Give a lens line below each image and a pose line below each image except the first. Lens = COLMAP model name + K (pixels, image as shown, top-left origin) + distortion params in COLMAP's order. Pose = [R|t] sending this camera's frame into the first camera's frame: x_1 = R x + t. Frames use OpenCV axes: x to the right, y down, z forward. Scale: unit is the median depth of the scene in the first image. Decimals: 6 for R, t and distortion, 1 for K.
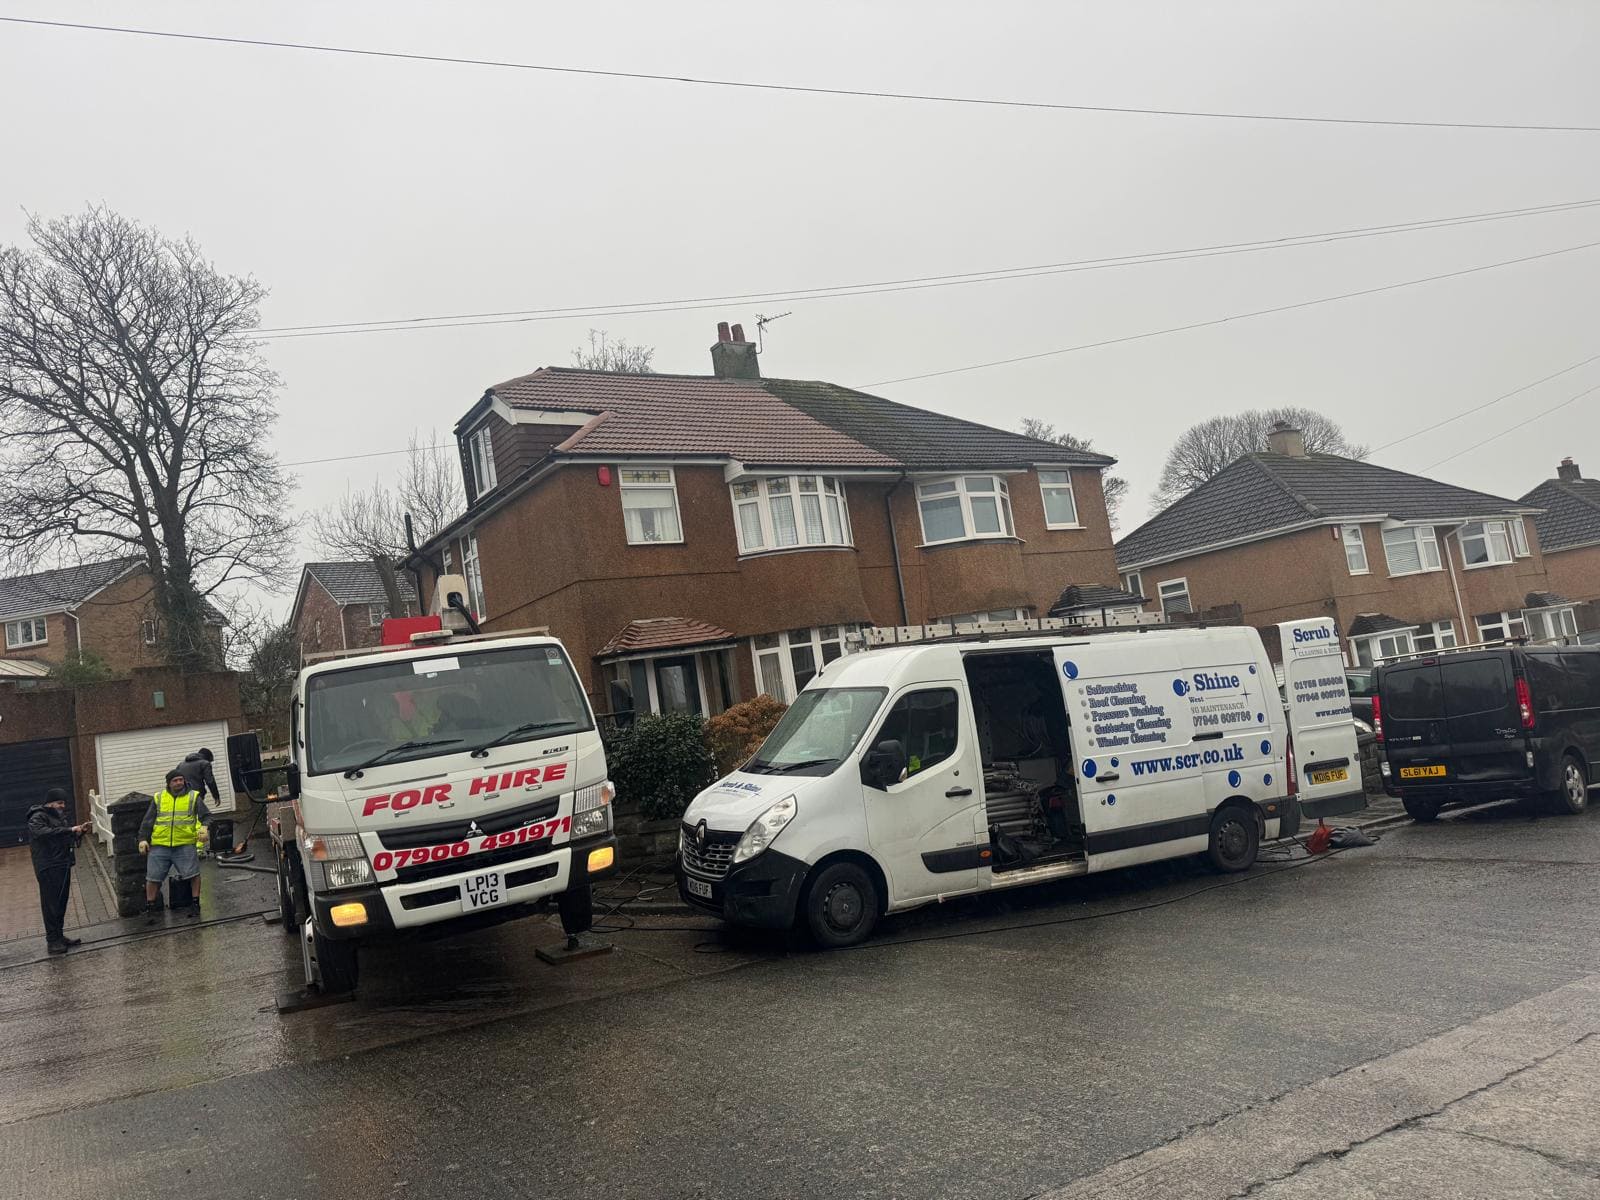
lens RADIAL K [[1157.7, 0, 800.0], [0, 1157.7, 600.0], [0, 0, 1]] dist [0.058970, -0.087660]
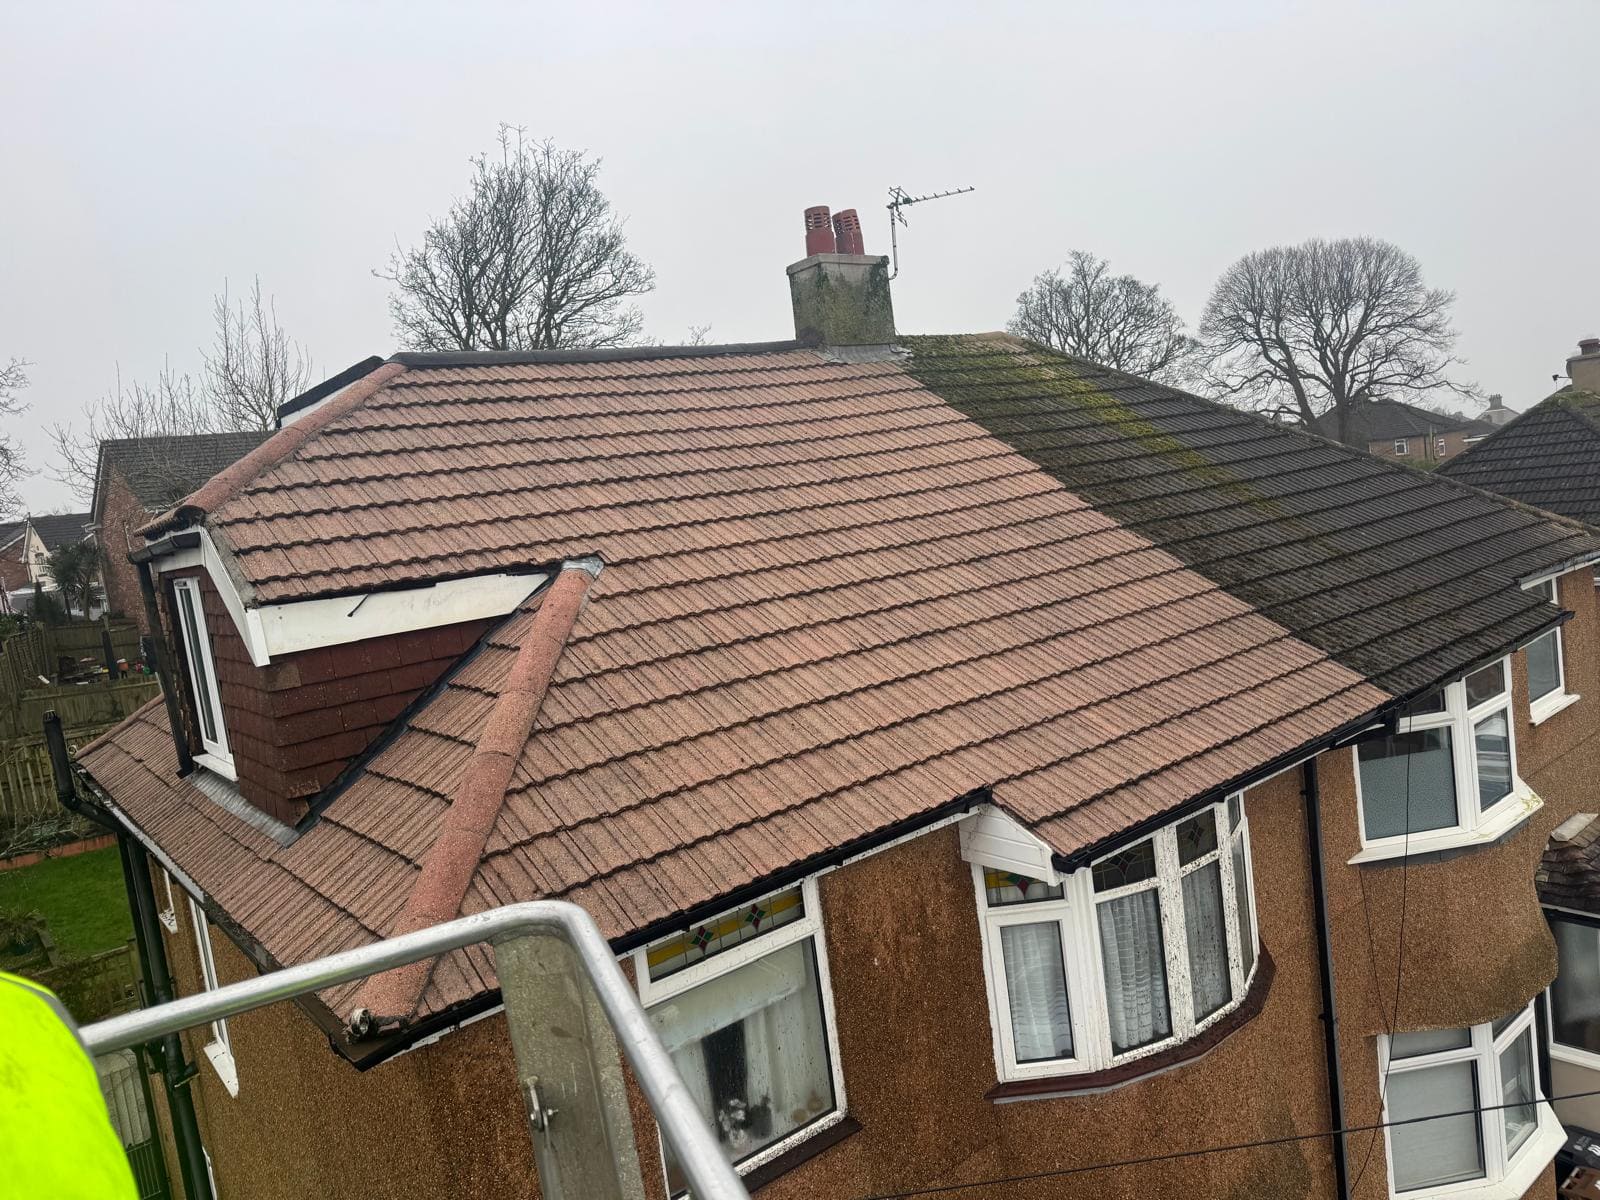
lens RADIAL K [[1157.7, 0, 800.0], [0, 1157.7, 600.0], [0, 0, 1]] dist [0.058970, -0.087660]
pose [[0.997303, 0.015733, 0.071683, -0.101353], [-0.028783, 0.982348, 0.184836, -0.174415], [-0.067510, -0.186401, 0.980152, 0.545489]]
